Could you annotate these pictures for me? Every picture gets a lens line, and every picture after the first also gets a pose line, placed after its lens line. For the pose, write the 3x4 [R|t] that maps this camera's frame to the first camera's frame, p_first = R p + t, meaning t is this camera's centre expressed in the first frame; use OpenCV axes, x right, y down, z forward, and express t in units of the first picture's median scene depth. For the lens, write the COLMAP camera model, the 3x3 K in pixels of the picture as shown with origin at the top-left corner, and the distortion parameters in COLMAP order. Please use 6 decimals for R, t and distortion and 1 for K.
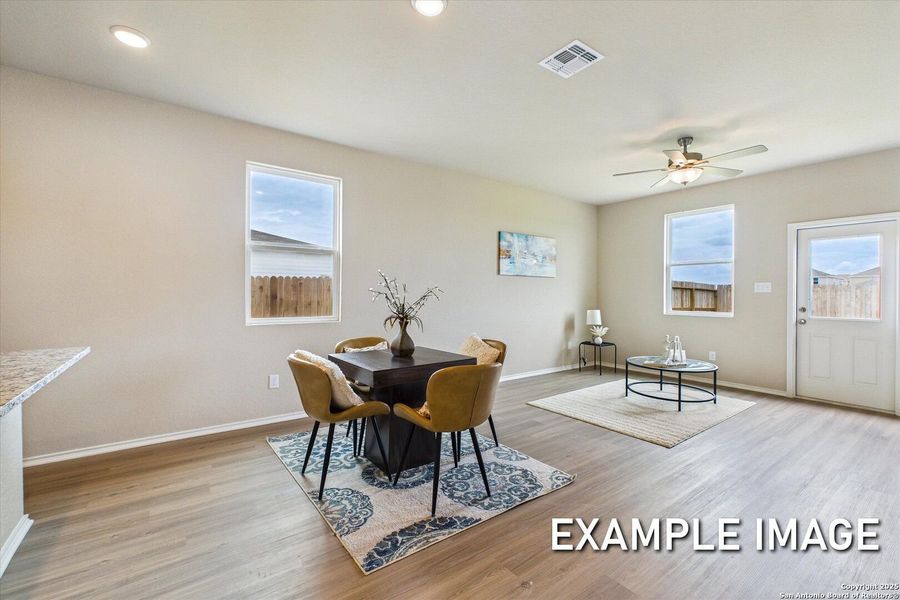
lens RADIAL K [[386.5, 0, 450.3], [0, 386.5, 293.2], [0, 0, 1]] dist [0.000851, 0.000052]
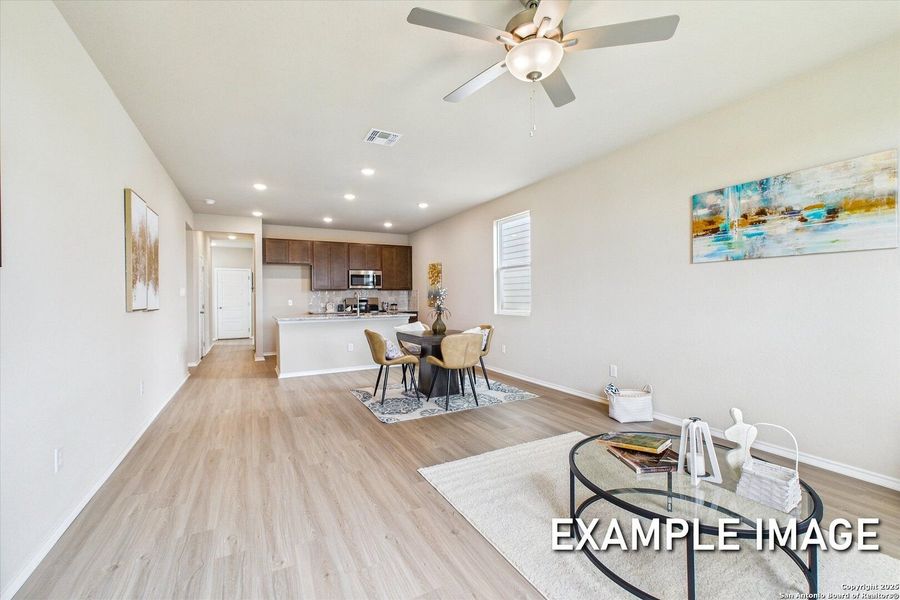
lens RADIAL K [[378.8, 0, 450.4], [0, 378.8, 298.0], [0, 0, 1]] dist [0.000068, -0.000006]
pose [[-0.142751, 0.000244, -0.989759, 1.133585], [0.009509, 0.999954, -0.001125, 0.009456], [0.989713, -0.009572, -0.142746, 0.968659]]
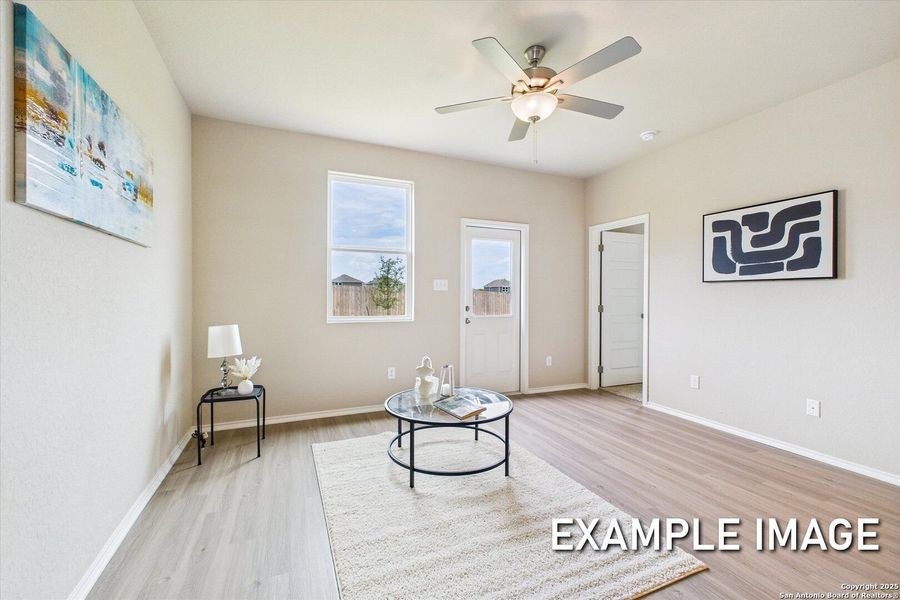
lens RADIAL K [[379.4, 0, 450.2], [0, 379.4, 295.3], [0, 0, 1]] dist [0.001201, -0.000114]
pose [[0.222168, -0.006496, 0.974987, -0.040779], [-0.005123, 0.999956, 0.007829, 0.002630], [-0.974995, -0.006734, 0.222125, 1.003612]]
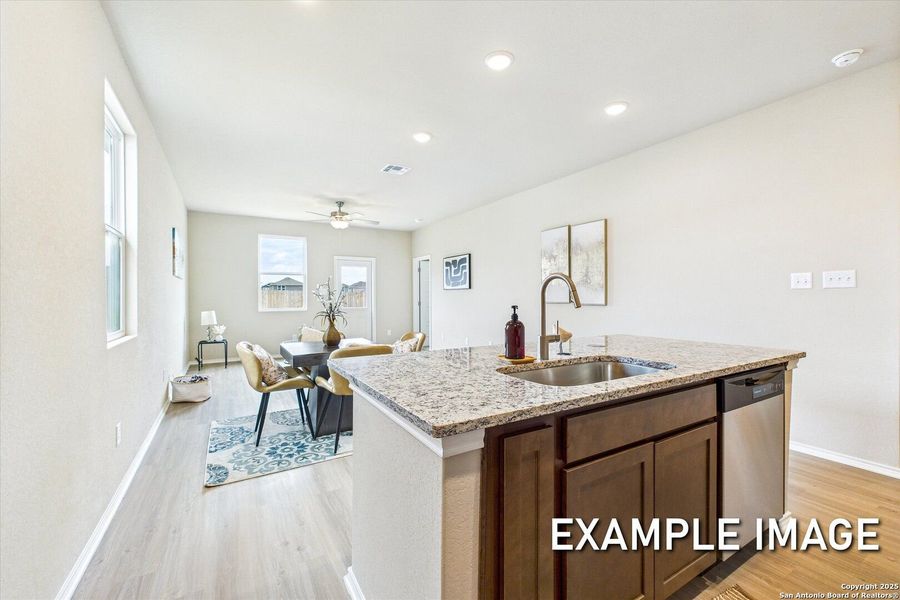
lens RADIAL K [[379.4, 0, 450.2], [0, 379.4, 295.3], [0, 0, 1]] dist [0.001201, -0.000114]
pose [[0.094172, -0.003264, 0.995551, -0.987395], [0.003568, 0.999989, 0.002941, -0.001338], [-0.995550, 0.003275, 0.094182, 0.376786]]
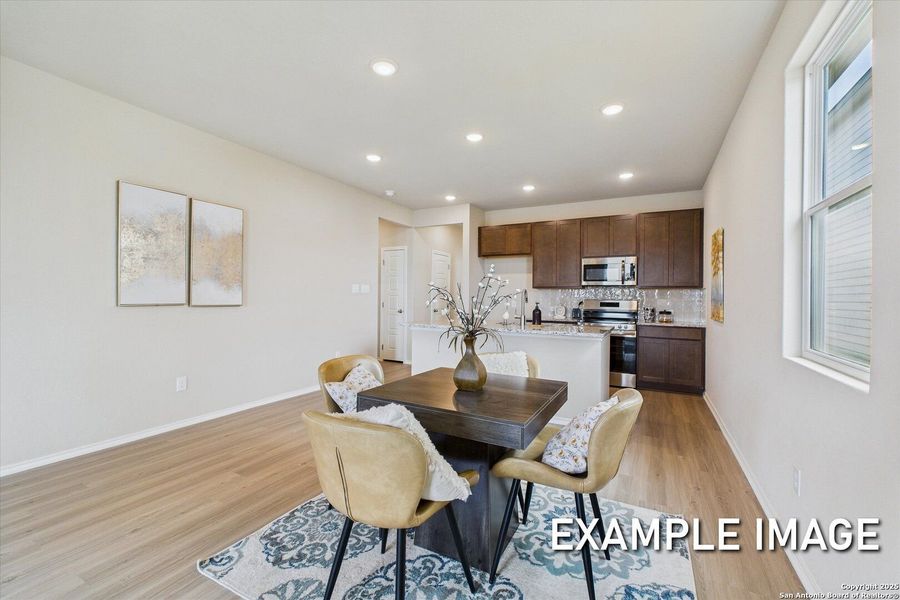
lens RADIAL K [[378.8, 0, 450.4], [0, 378.8, 298.0], [0, 0, 1]] dist [0.000068, -0.000006]
pose [[-0.899010, -0.014345, -0.437694, 0.150461], [-0.015514, 0.999879, -0.000906, 0.004185], [0.437654, 0.005976, -0.899124, 1.188656]]
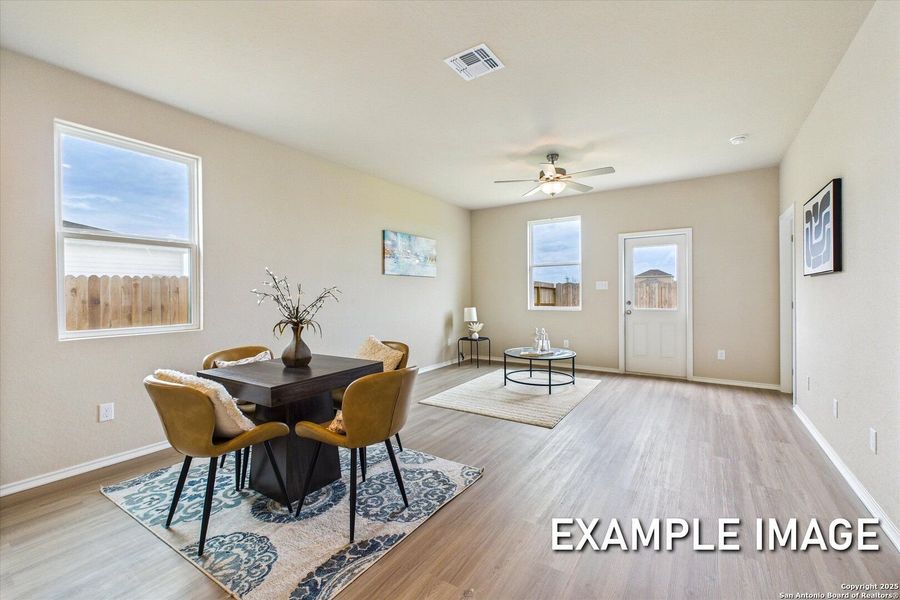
lens RADIAL K [[379.4, 0, 450.2], [0, 379.4, 295.3], [0, 0, 1]] dist [0.001201, -0.000114]
pose [[0.938418, -0.016075, 0.345127, -0.068870], [0.014062, 0.999866, 0.008336, -0.000229], [-0.345214, -0.002970, 0.938519, 0.053927]]
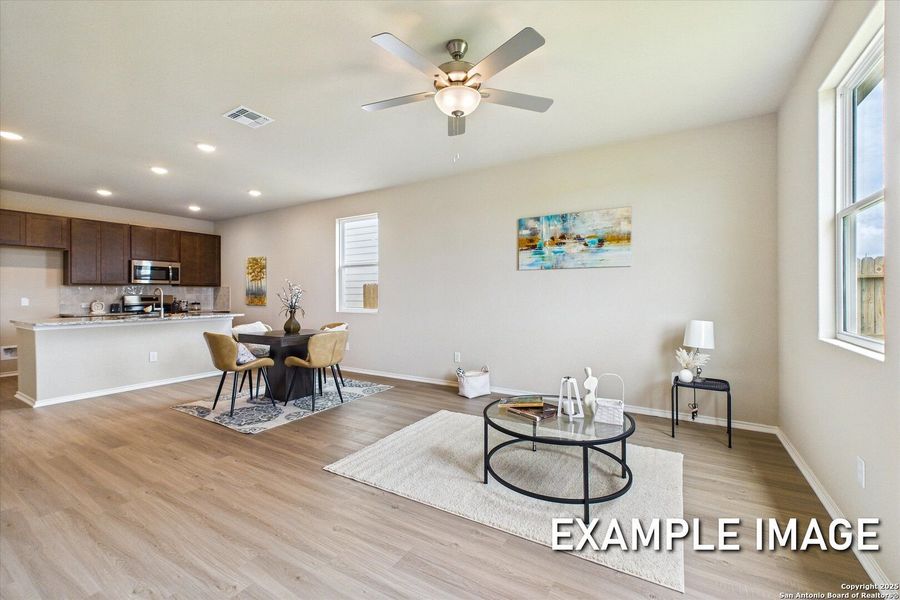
lens RADIAL K [[379.4, 0, 450.2], [0, 379.4, 295.3], [0, 0, 1]] dist [0.001201, -0.000114]
pose [[0.377435, -0.002004, -0.926034, 1.184216], [0.005985, 0.999982, 0.000276, 0.008919], [0.926017, -0.005646, 0.377440, 0.763699]]
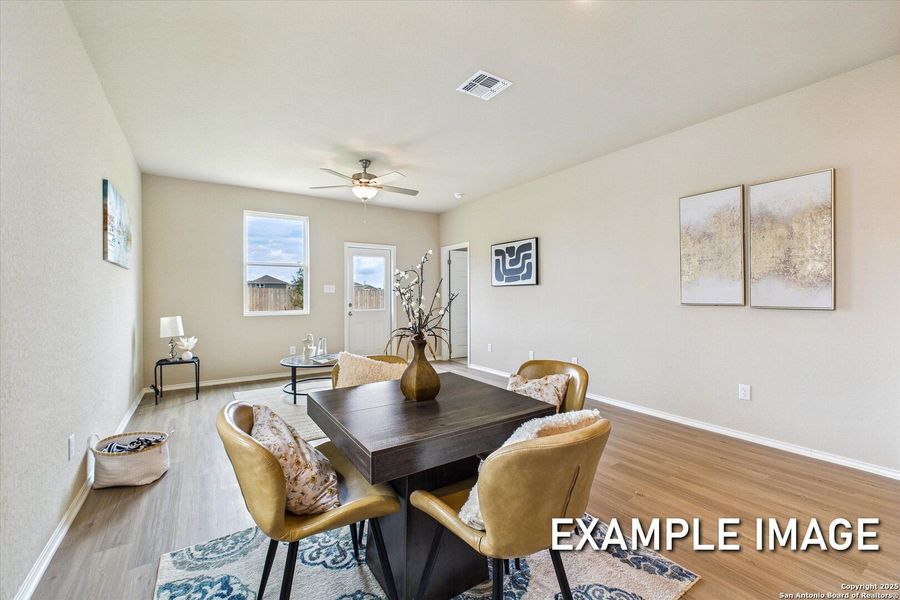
lens RADIAL K [[381.1, 0, 450.2], [0, 381.1, 292.2], [0, 0, 1]] dist [0.001739, 0.000335]
pose [[0.048079, 0.001068, 0.998843, -0.535860], [0.003710, 0.999992, -0.001248, -0.000337], [-0.998837, 0.003765, 0.048075, 0.695648]]
